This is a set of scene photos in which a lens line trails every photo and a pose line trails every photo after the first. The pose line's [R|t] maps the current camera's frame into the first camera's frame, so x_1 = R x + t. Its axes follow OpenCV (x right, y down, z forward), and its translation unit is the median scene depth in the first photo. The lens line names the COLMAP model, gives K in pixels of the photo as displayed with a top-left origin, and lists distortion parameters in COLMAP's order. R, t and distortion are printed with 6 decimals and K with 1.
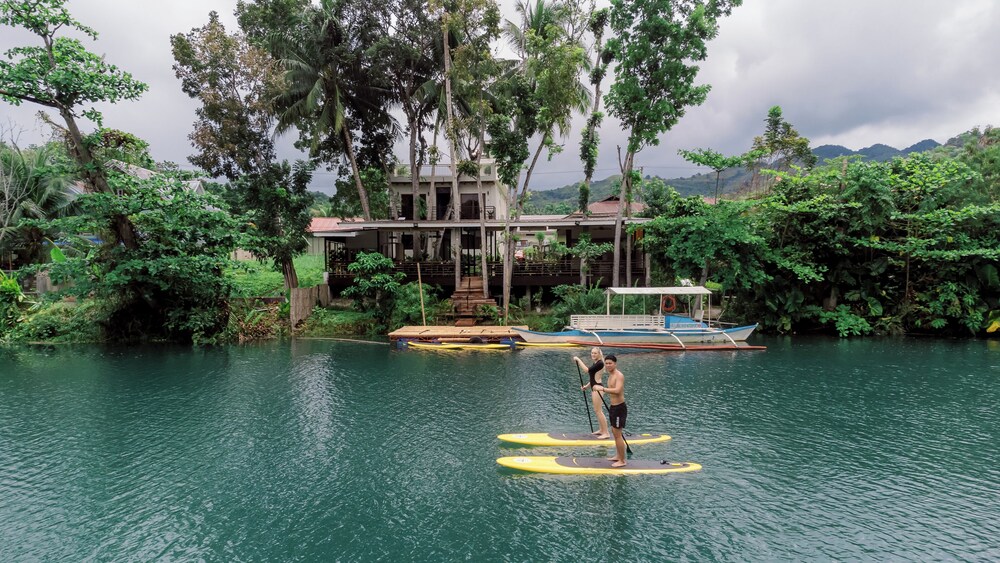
lens RADIAL K [[753.8, 0, 481.1], [0, 753.8, 295.9], [0, 0, 1]] dist [0.226410, -0.010127]
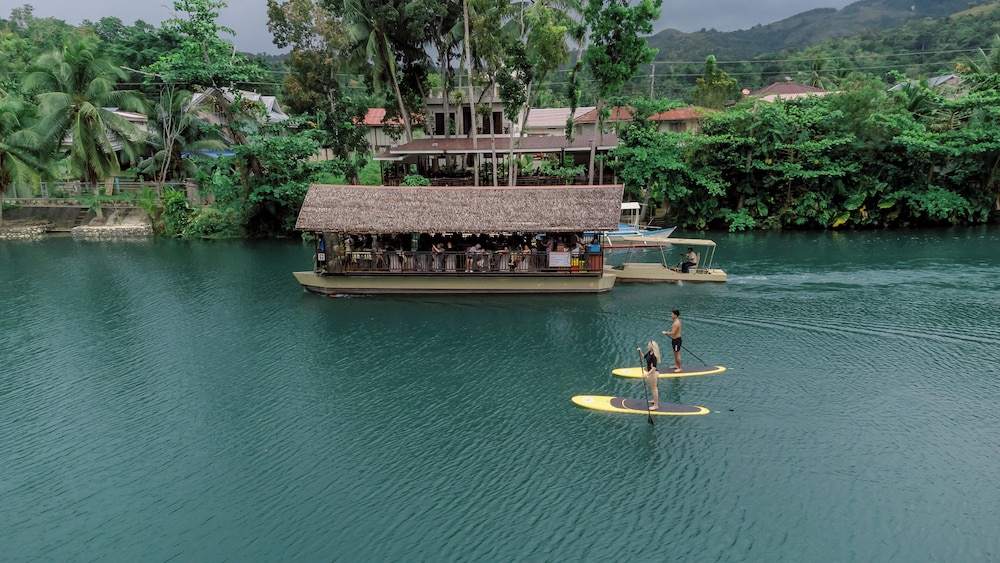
lens RADIAL K [[753.8, 0, 495.5], [0, 753.8, 275.7], [0, 0, 1]] dist [0.226410, -0.010127]
pose [[0.999493, -0.000368, -0.031842, 0.051974], [0.004805, 0.990230, 0.139361, -0.065481], [0.031480, -0.139443, 0.989730, -0.423713]]
